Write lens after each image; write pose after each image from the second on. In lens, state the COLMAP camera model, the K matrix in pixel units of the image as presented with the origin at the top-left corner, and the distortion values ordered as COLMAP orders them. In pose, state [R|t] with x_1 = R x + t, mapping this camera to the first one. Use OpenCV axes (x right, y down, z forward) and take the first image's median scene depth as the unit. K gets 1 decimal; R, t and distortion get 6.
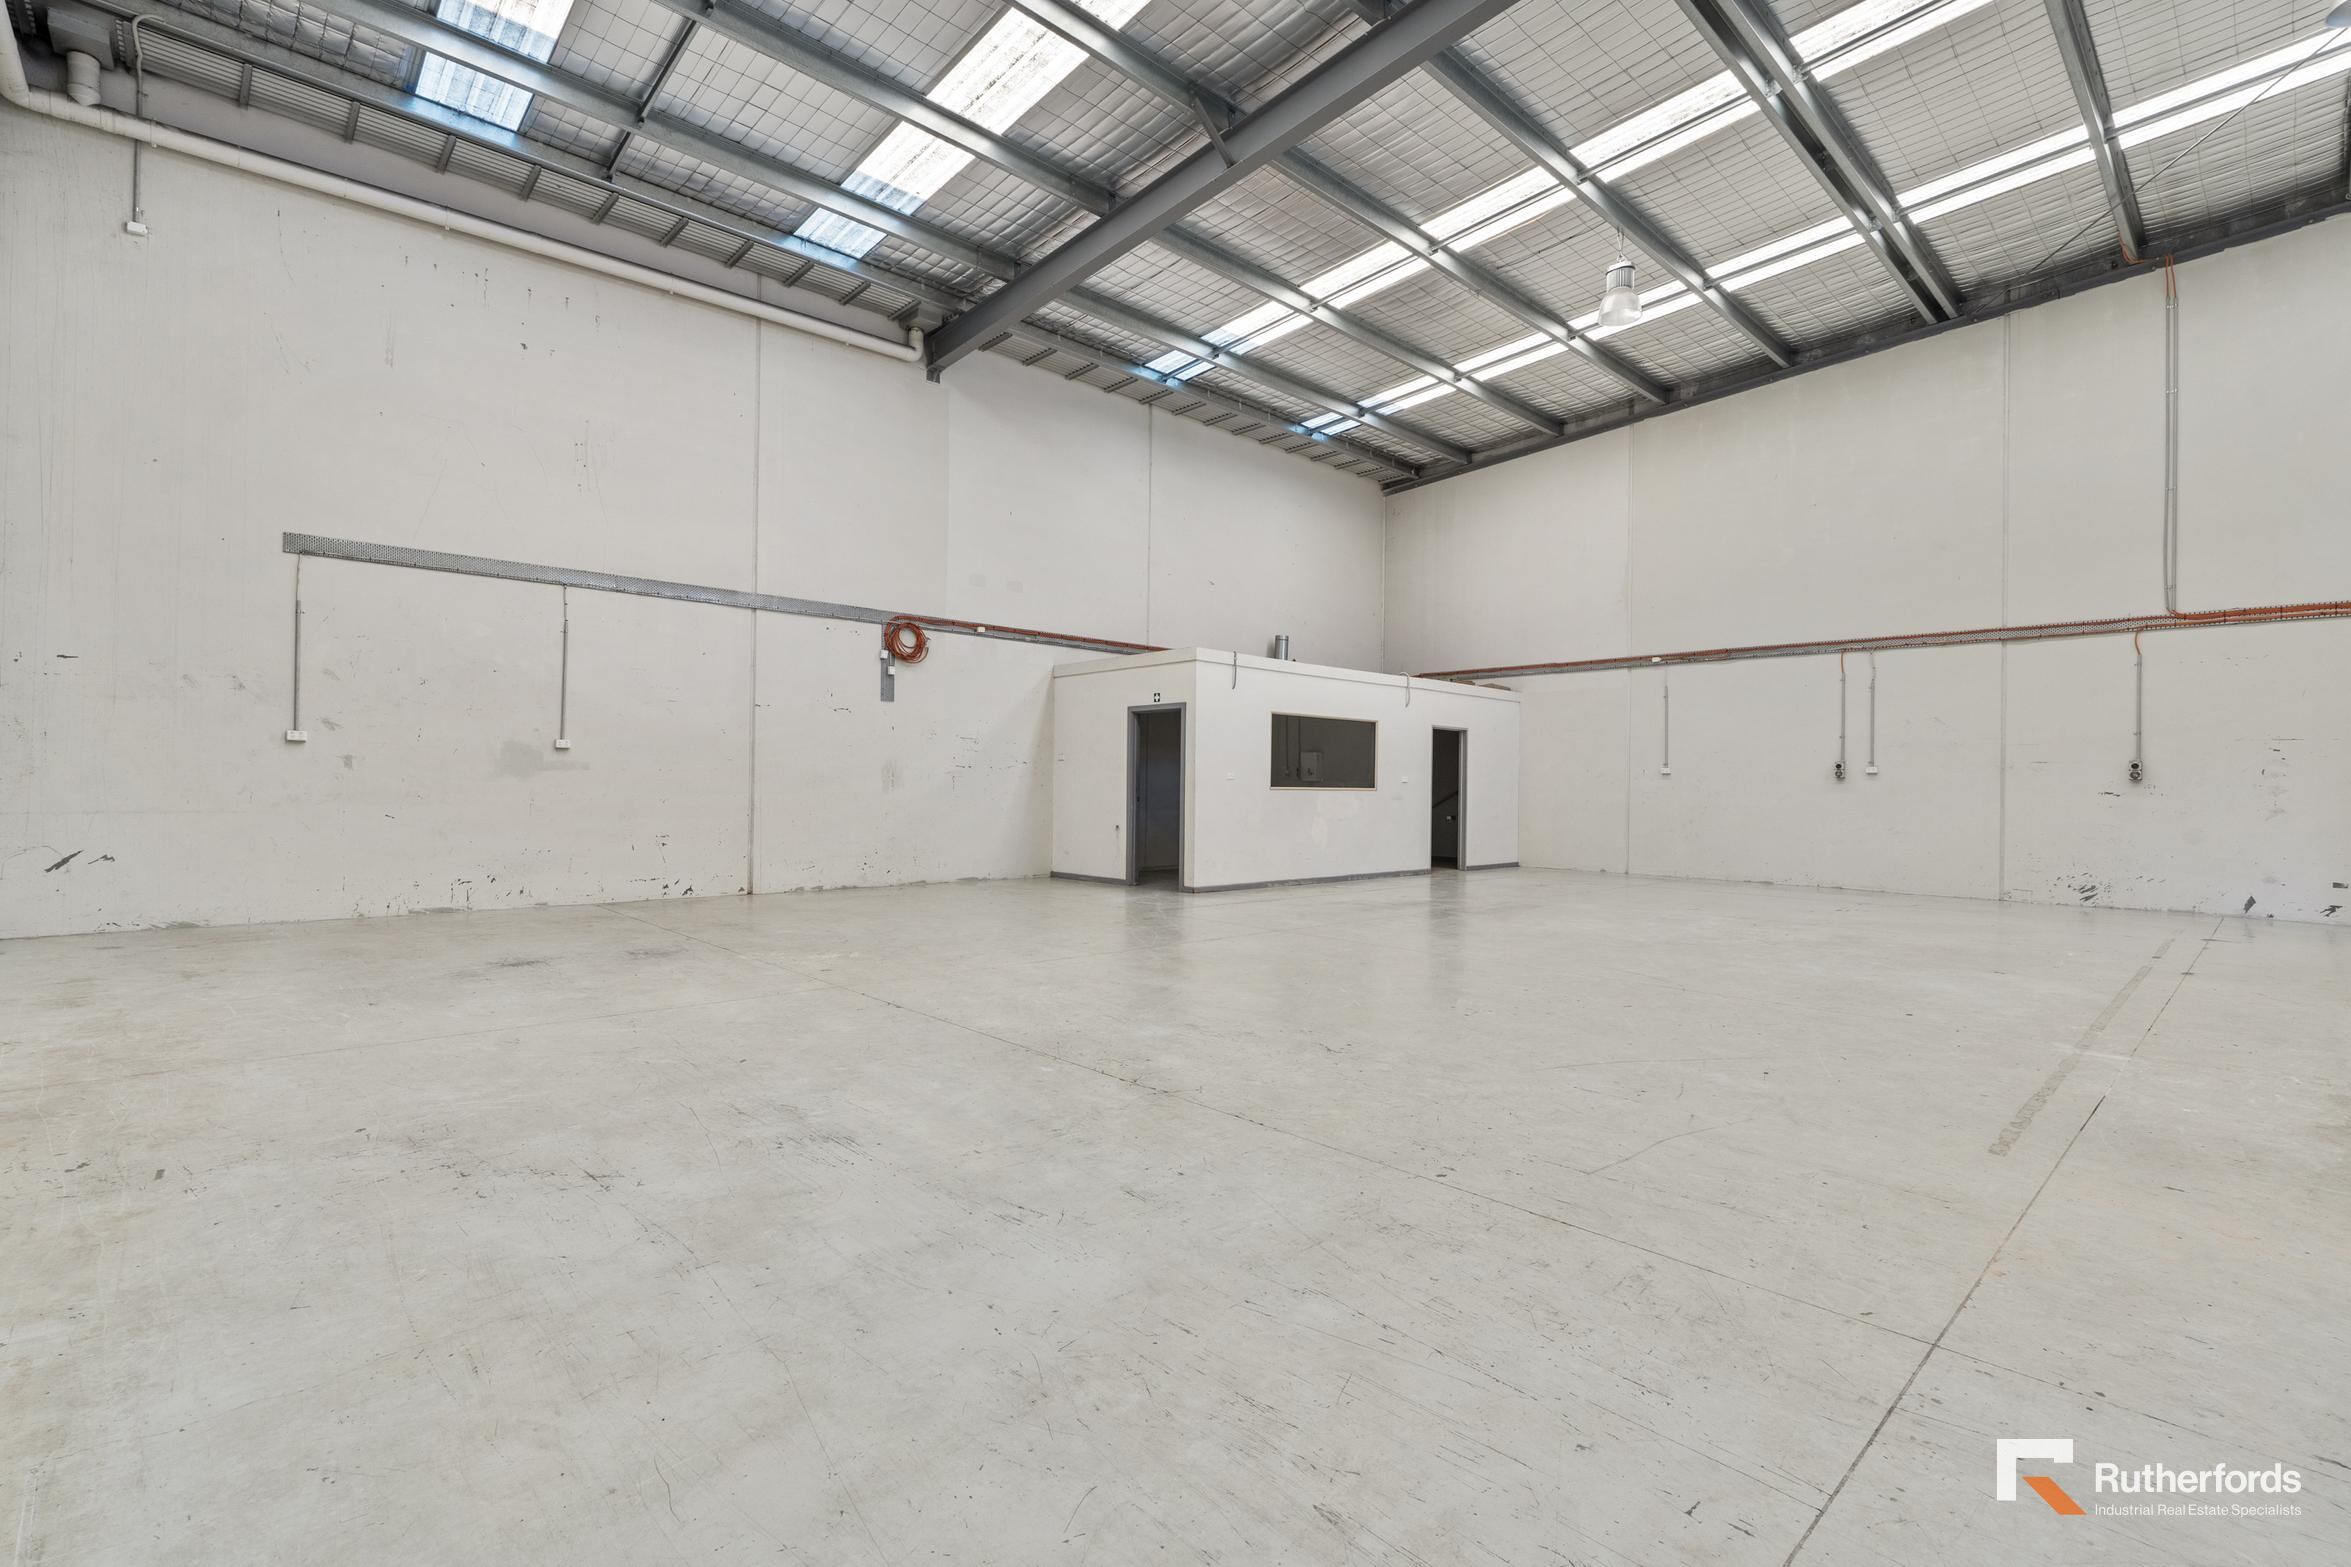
lens RADIAL K [[1048.0, 0, 1165.6], [0, 1048.0, 774.5], [0, 0, 1]] dist [-0.005932, 0.001591]
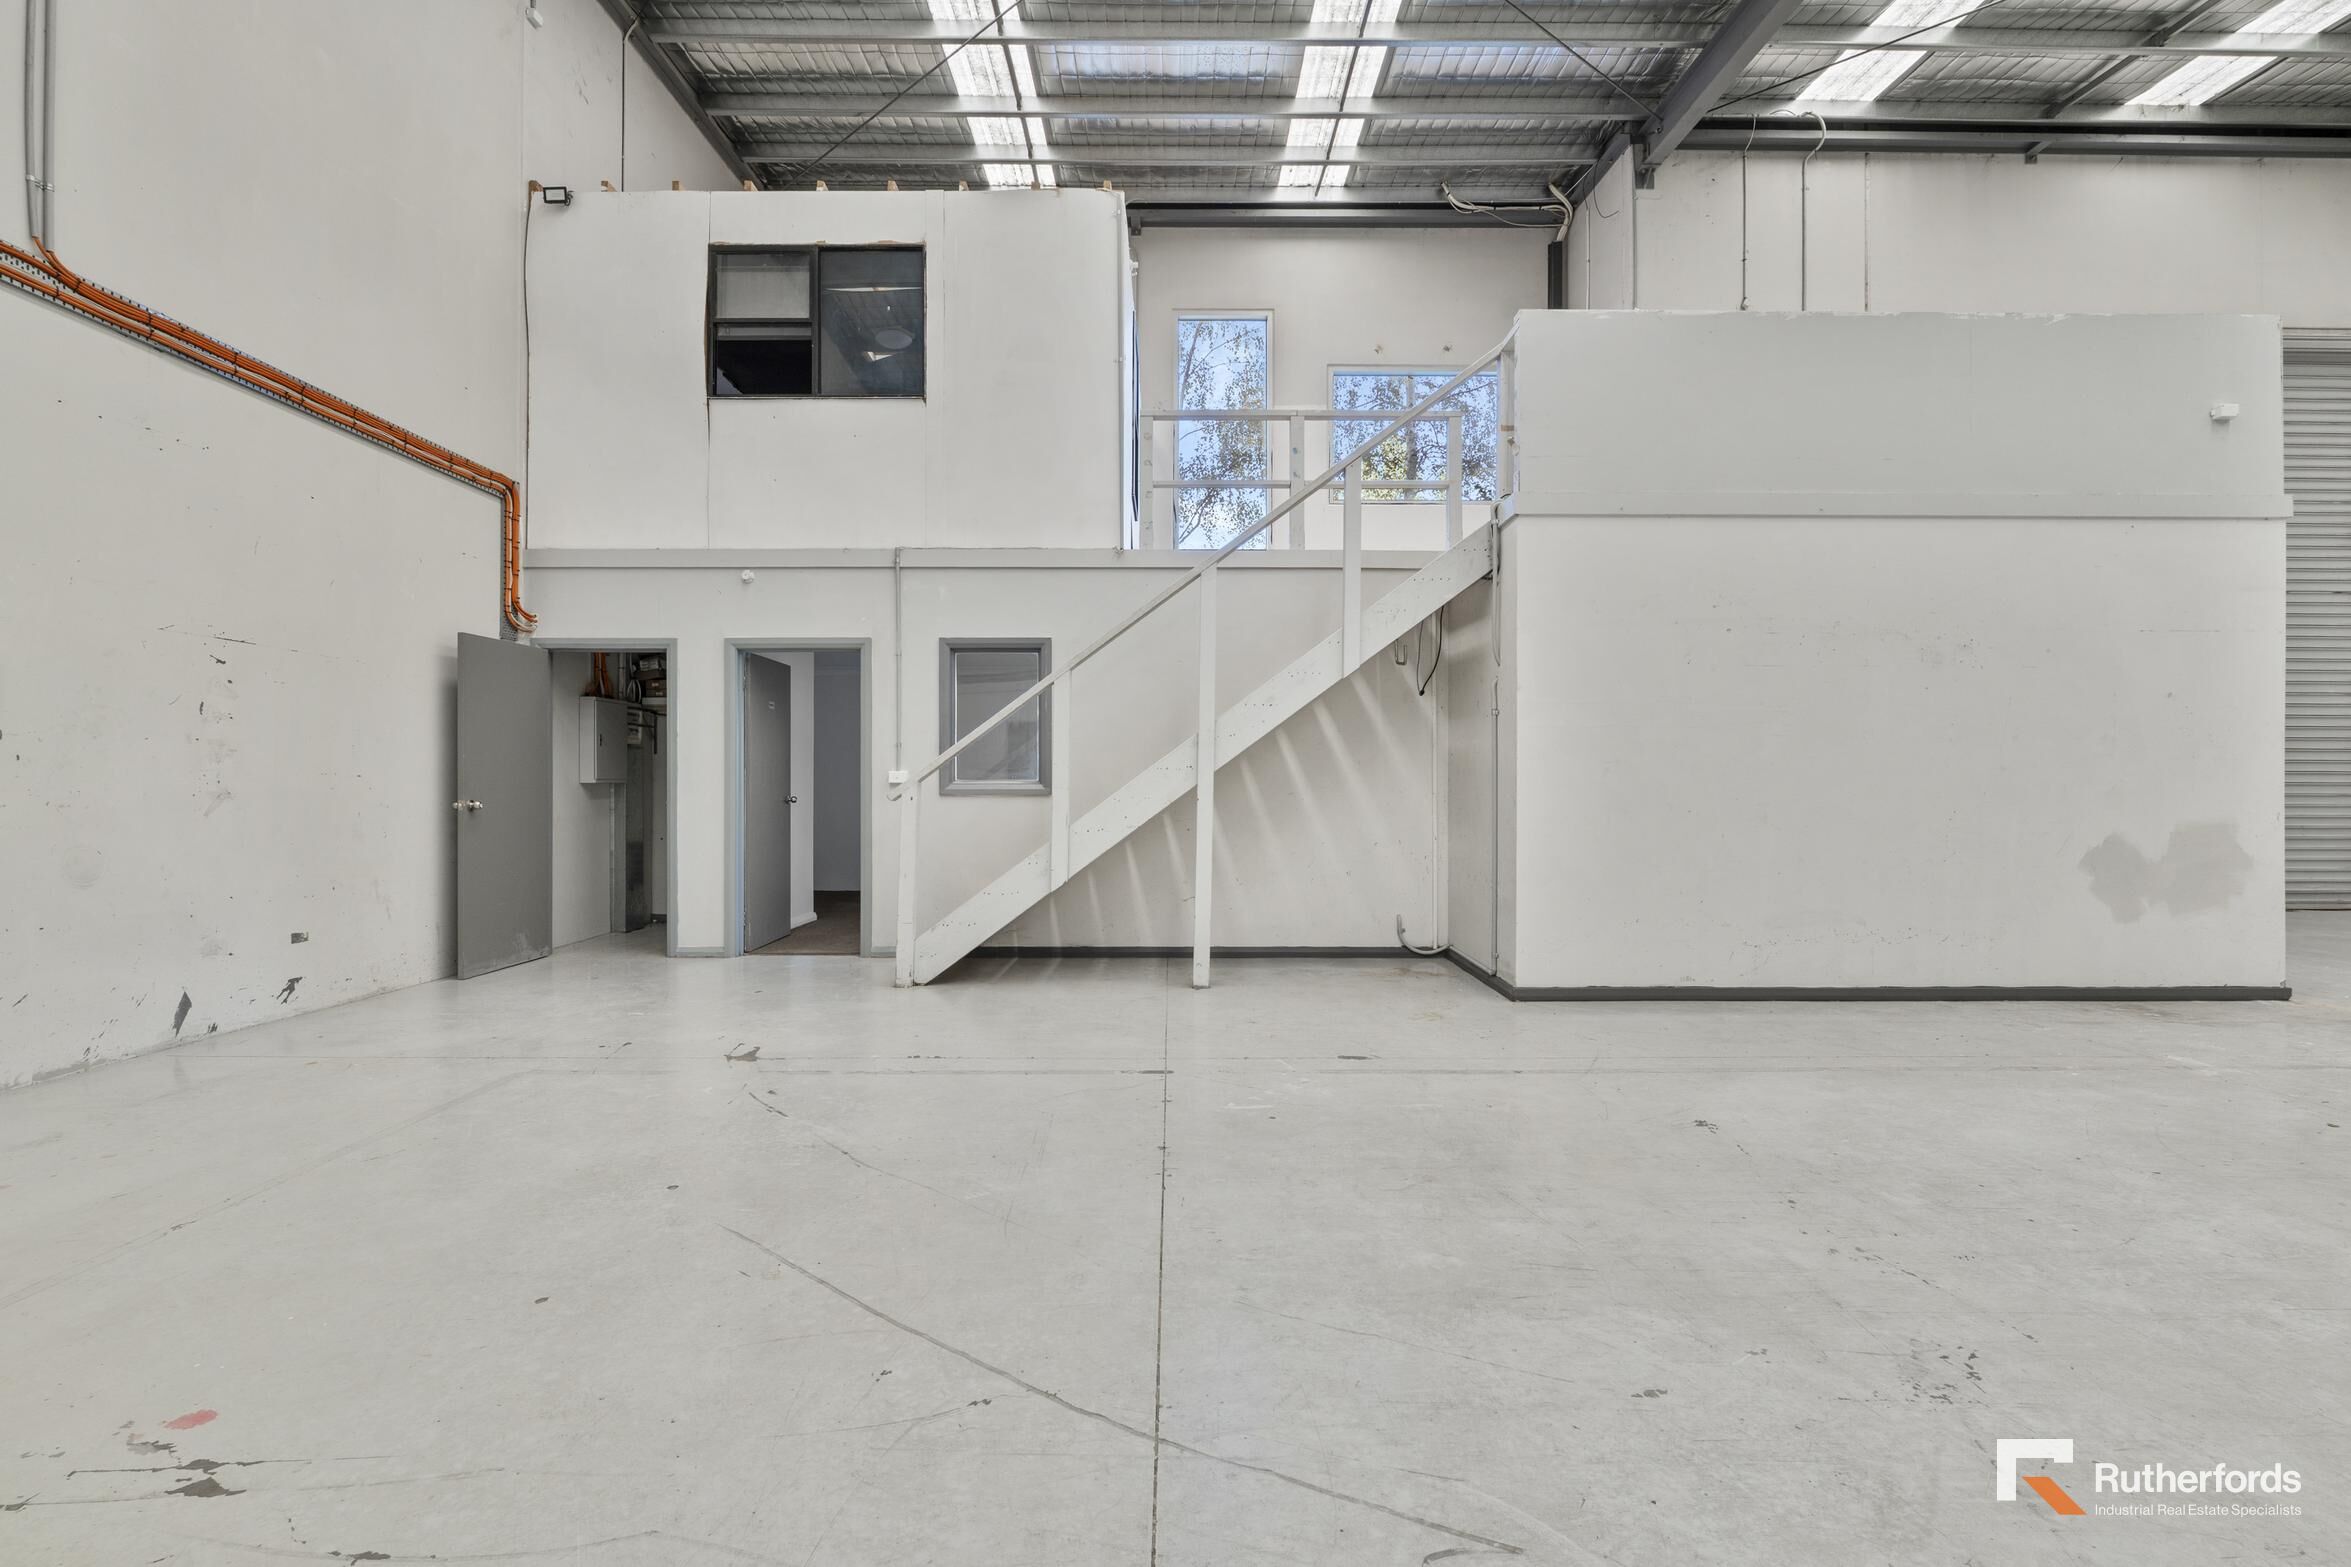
lens RADIAL K [[1048.0, 0, 1187.3], [0, 1048.0, 777.5], [0, 0, 1]] dist [-0.005932, 0.001591]
pose [[-0.747740, -0.007470, 0.663949, 0.406369], [-0.020287, 0.999727, -0.011598, 0.022211], [-0.663681, -0.022142, -0.747688, 0.968769]]
